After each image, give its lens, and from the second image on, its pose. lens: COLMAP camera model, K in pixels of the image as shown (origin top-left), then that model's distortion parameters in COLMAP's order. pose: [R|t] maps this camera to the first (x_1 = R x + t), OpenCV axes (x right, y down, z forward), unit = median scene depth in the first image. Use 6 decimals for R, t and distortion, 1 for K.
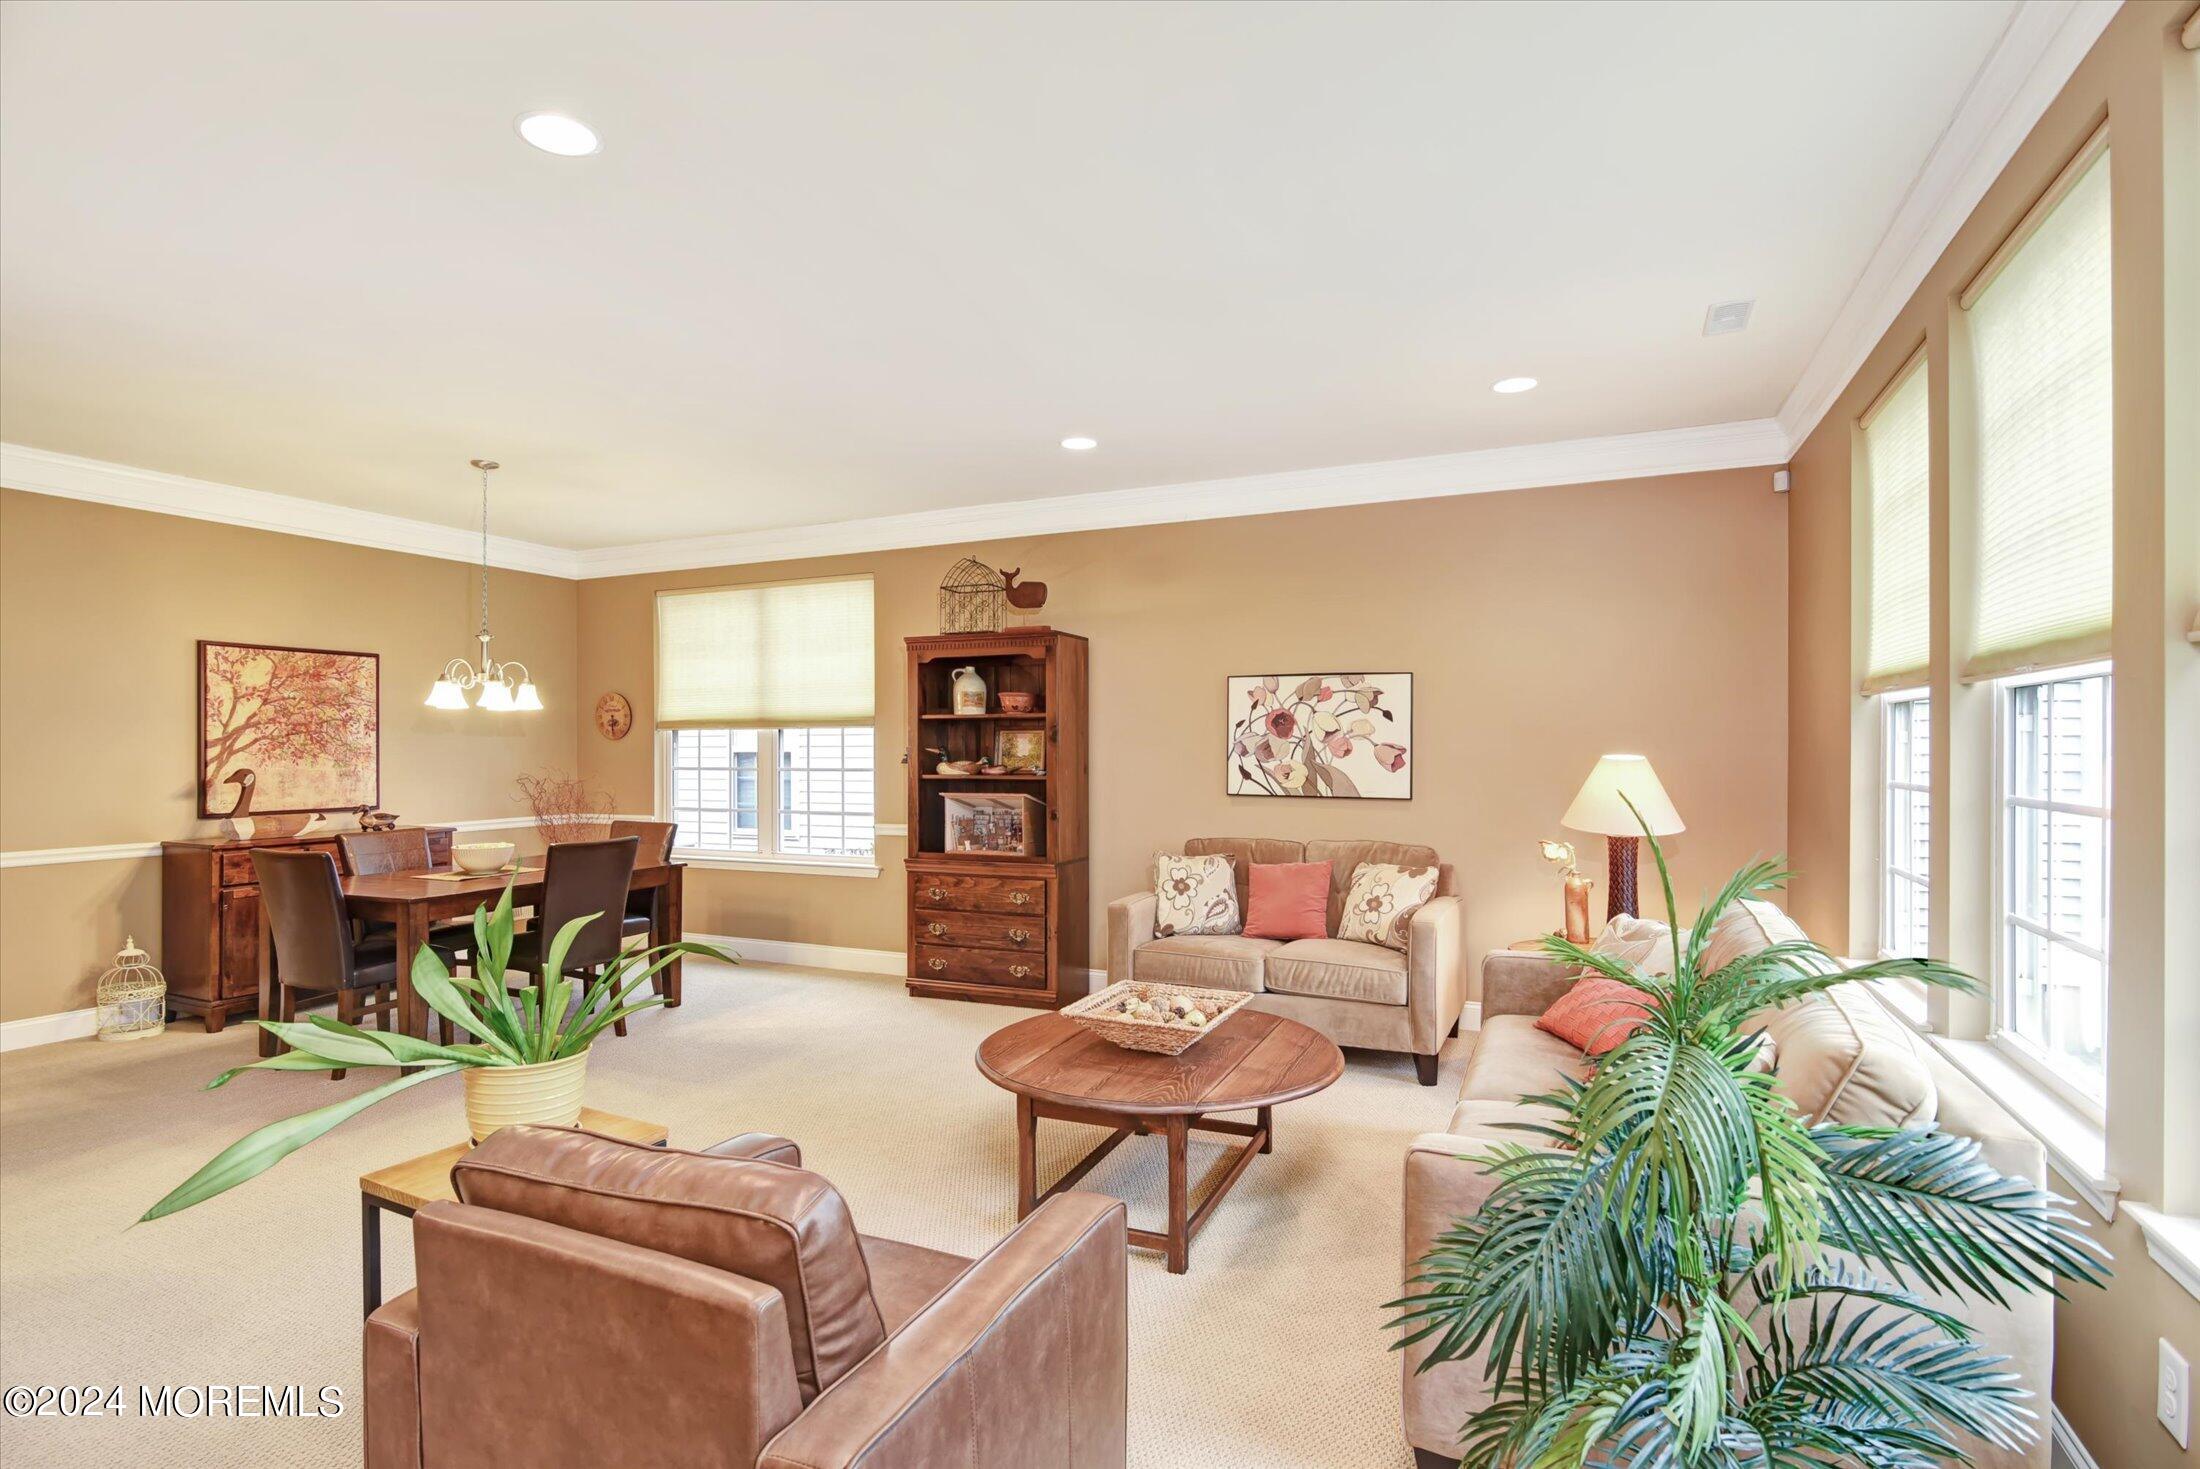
lens RADIAL K [[1083.2, 0, 1086.9], [0, 1083.2, 735.3], [0, 0, 1]] dist [-0.020471, 0.000725]
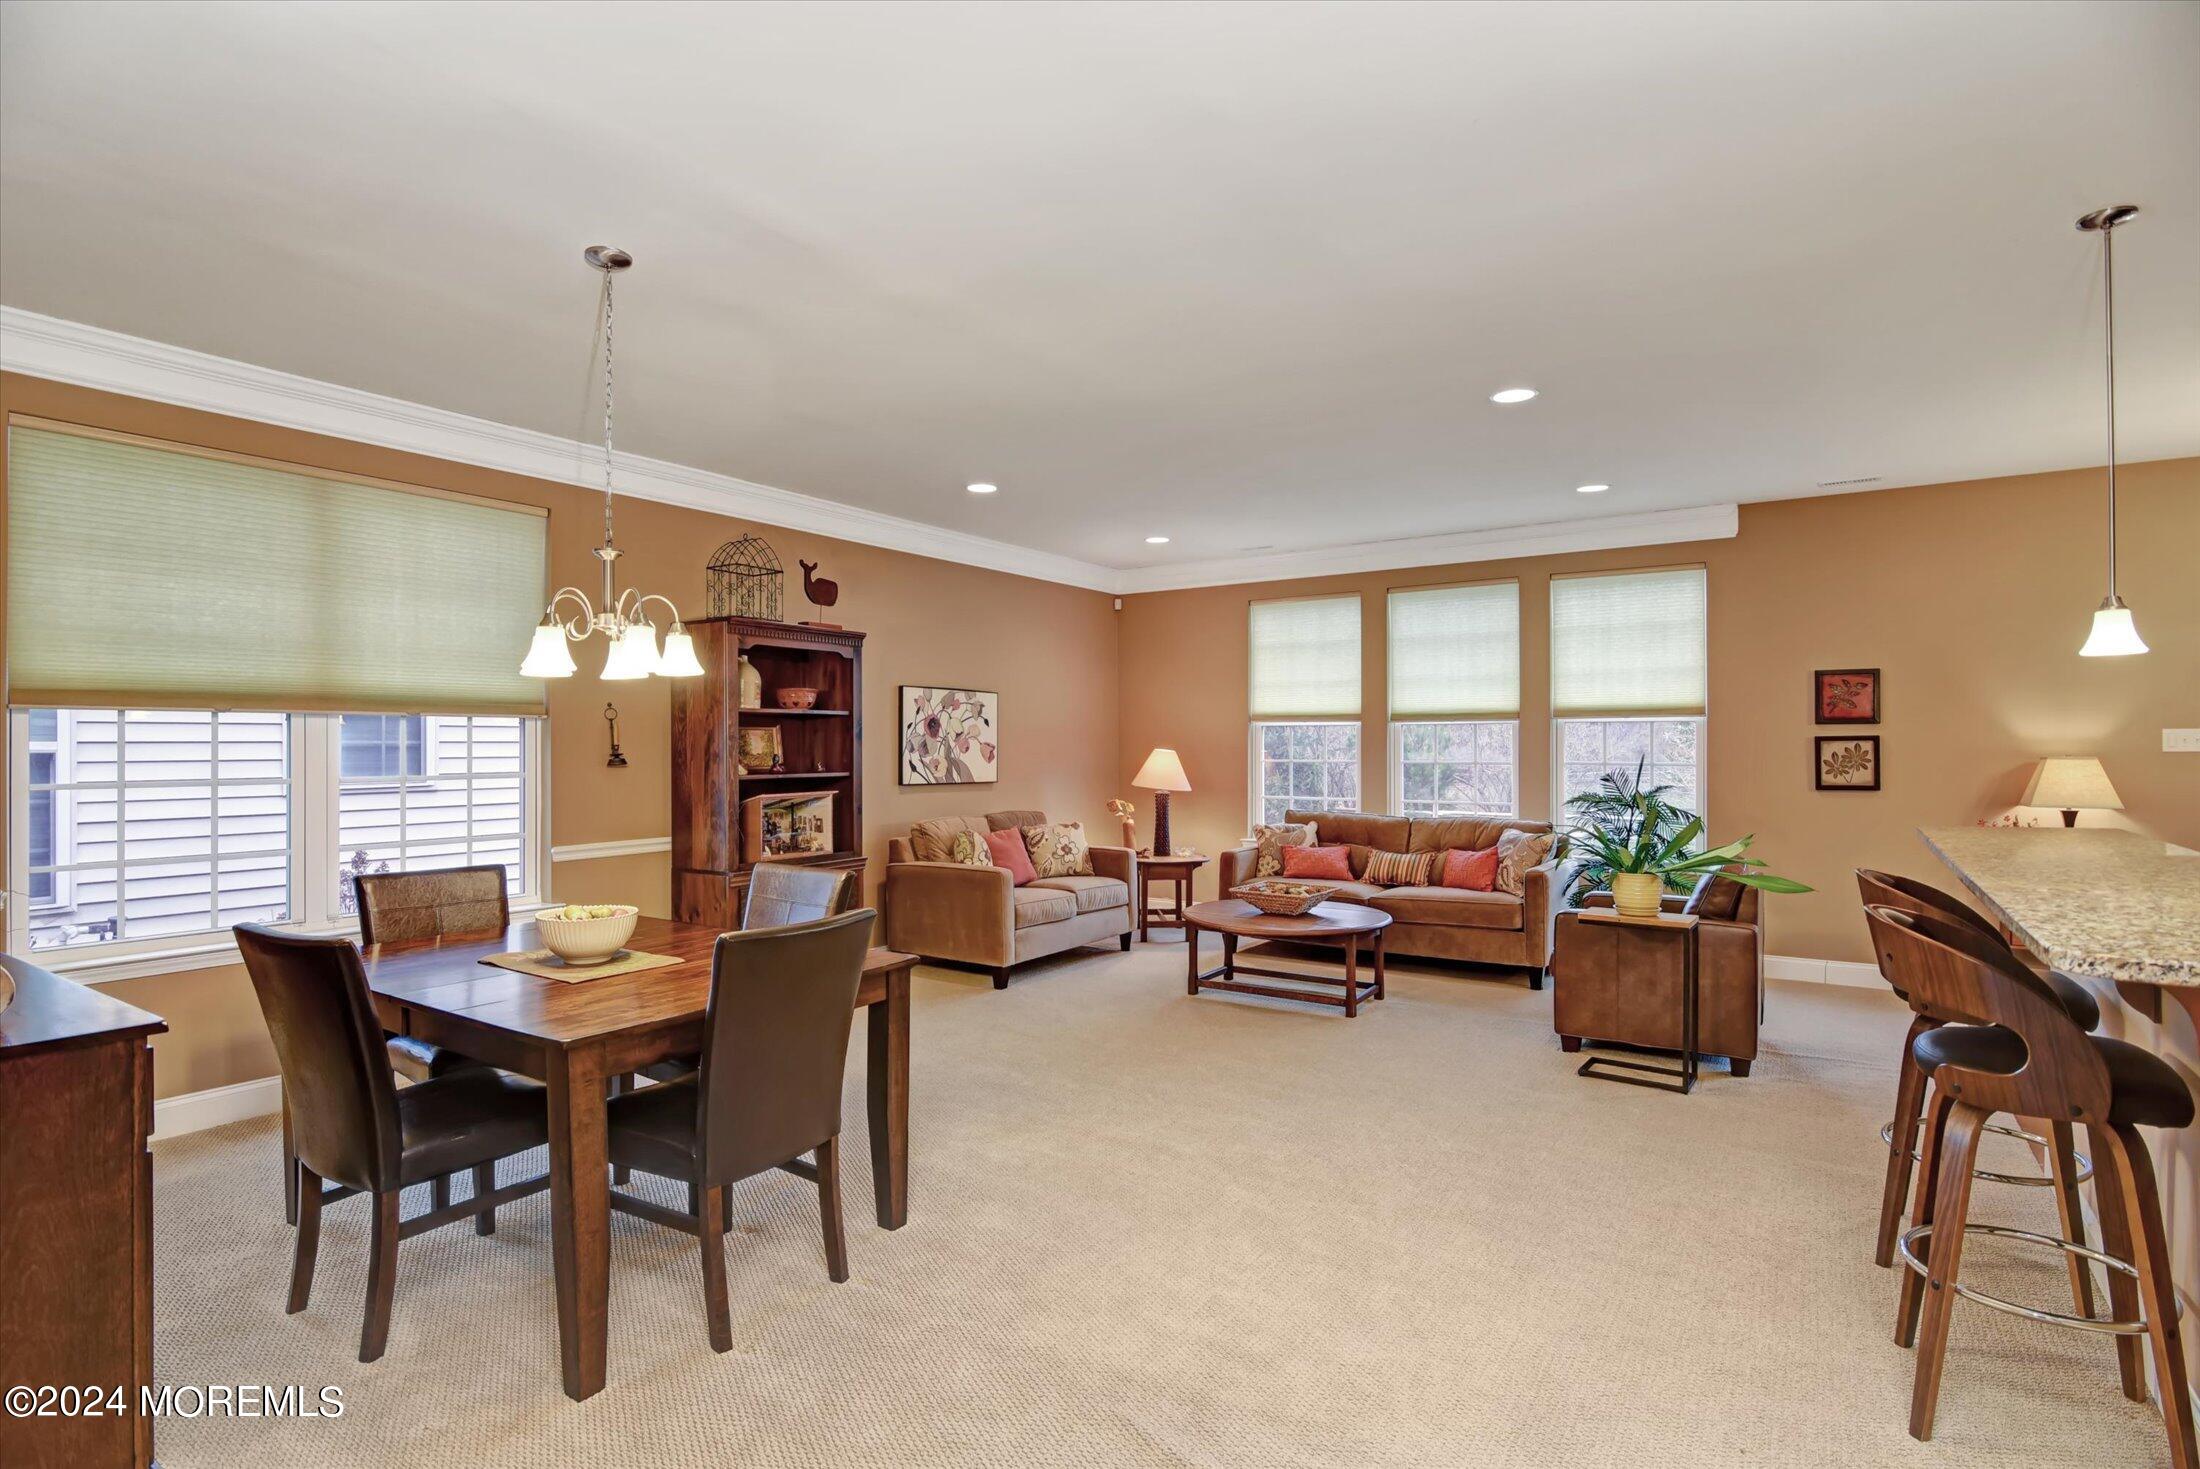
lens RADIAL K [[1083.2, 0, 1092.7], [0, 1083.2, 731.0], [0, 0, 1]] dist [-0.020471, 0.000725]
pose [[0.172474, 0.015647, 0.984890, -1.020688], [-0.008938, 0.999858, -0.014320, 0.010978], [-0.984974, -0.006333, 0.172589, 0.597726]]
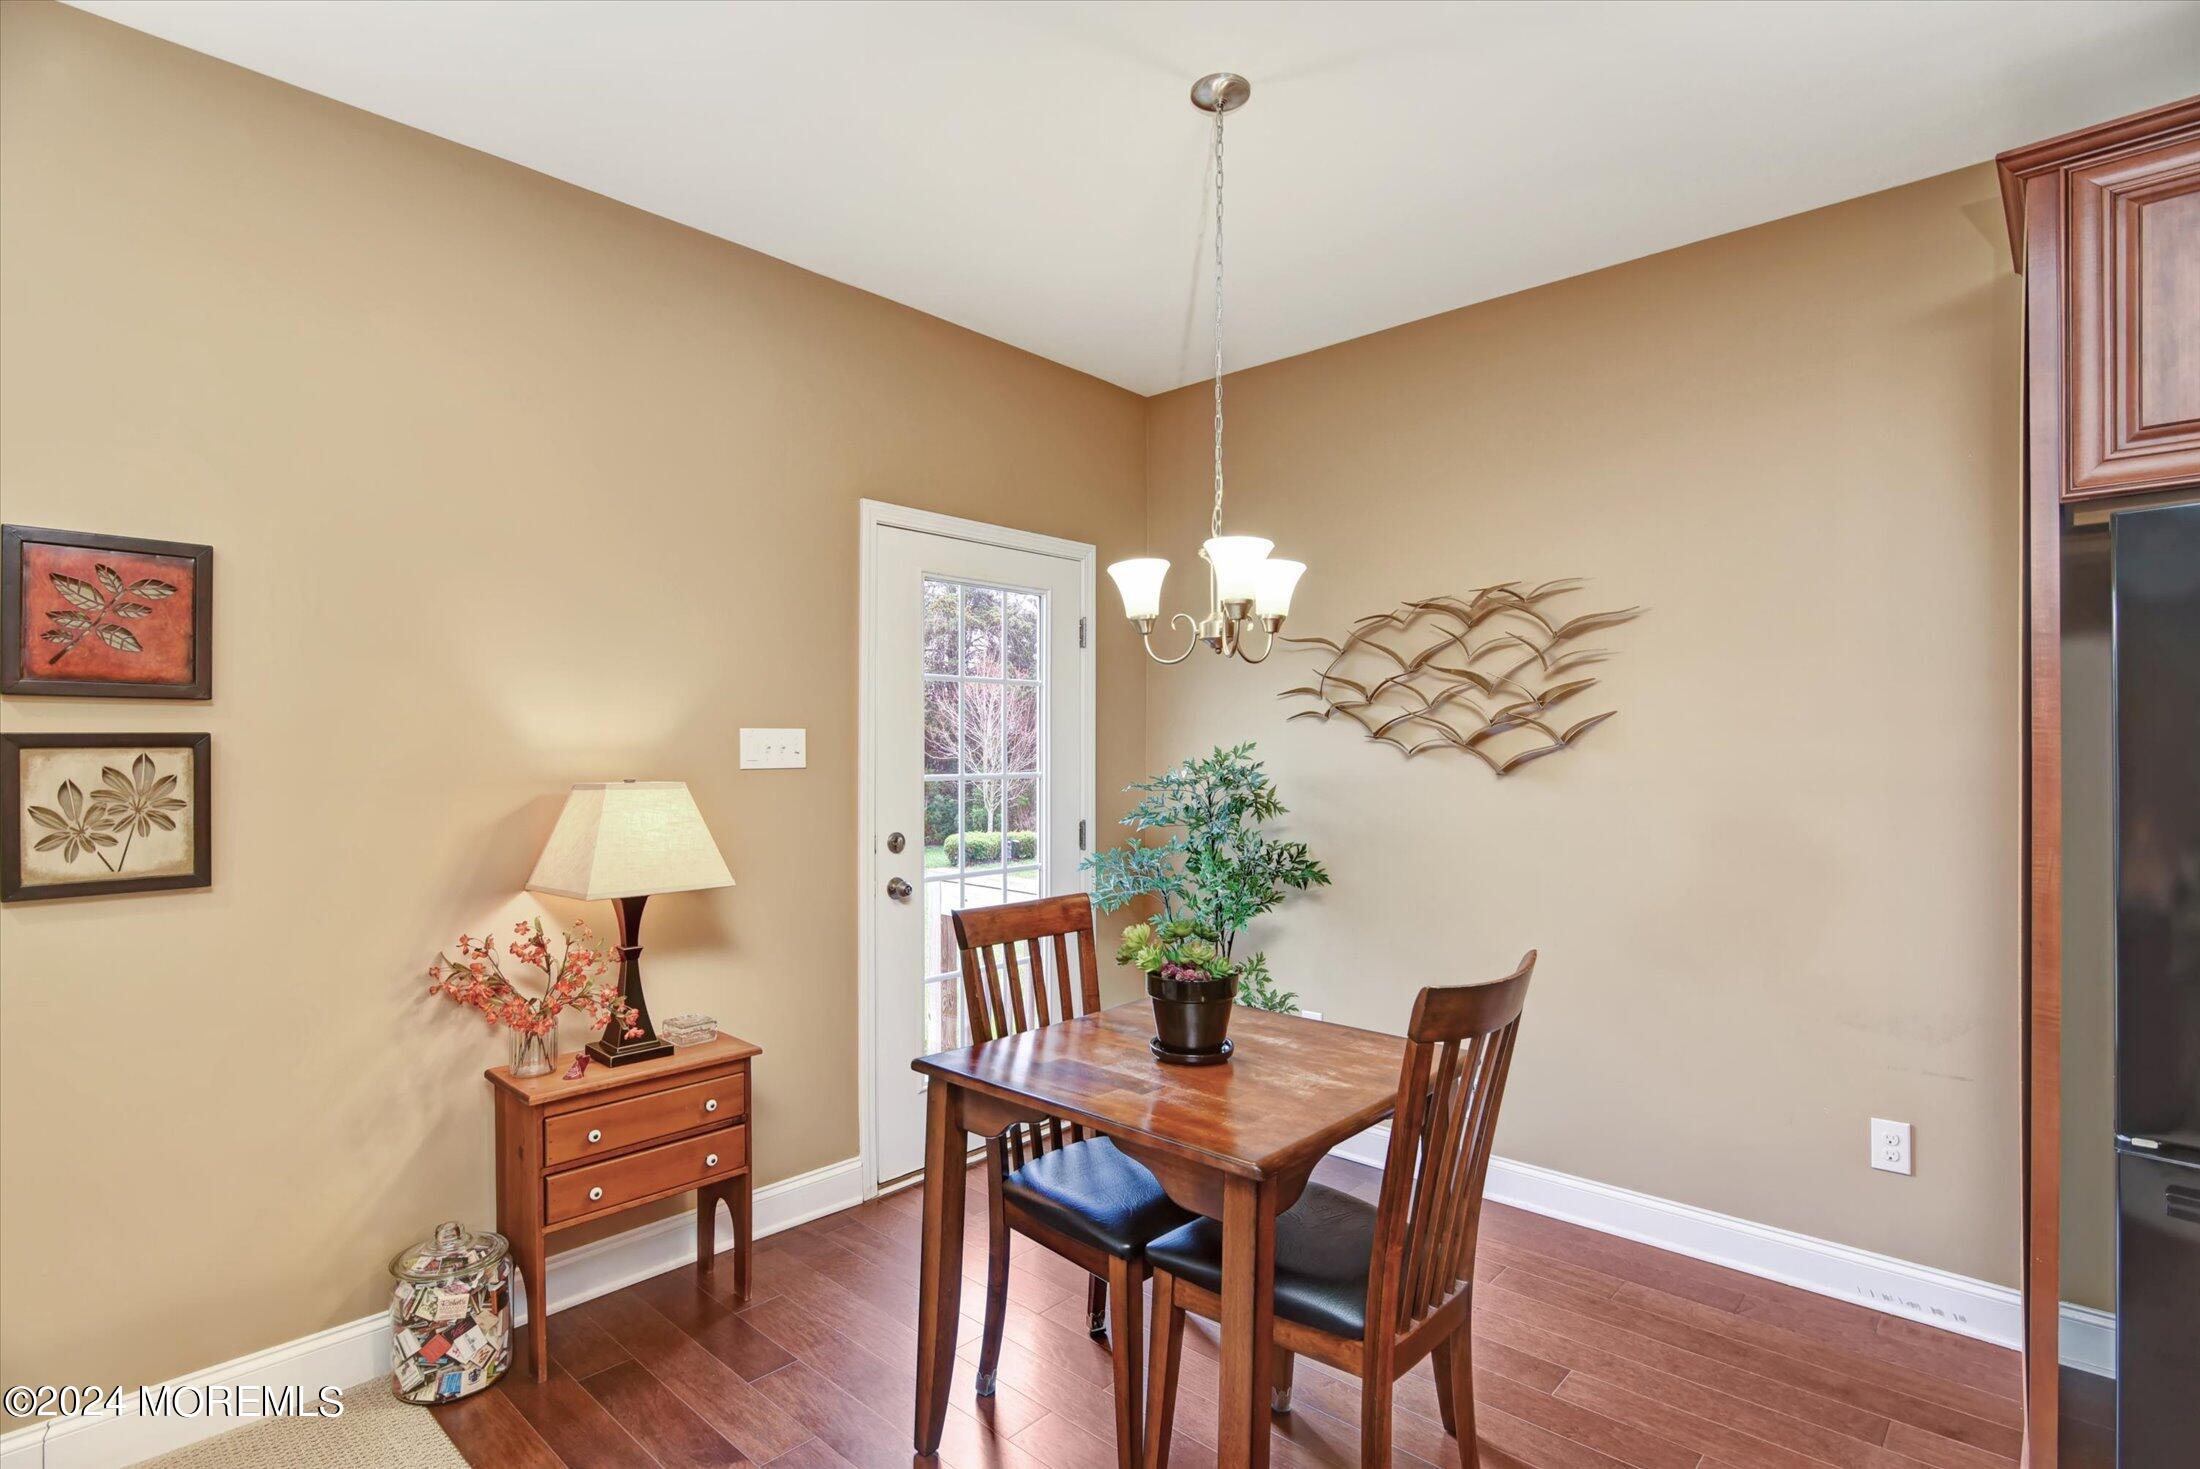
lens RADIAL K [[1083.2, 0, 1094.3], [0, 1083.2, 747.6], [0, 0, 1]] dist [-0.020471, 0.000725]
pose [[-0.951161, 0.006130, 0.308634, -0.260016], [0.002169, 0.999911, -0.013174, 0.004223], [-0.308687, -0.011861, -0.951090, 0.278515]]
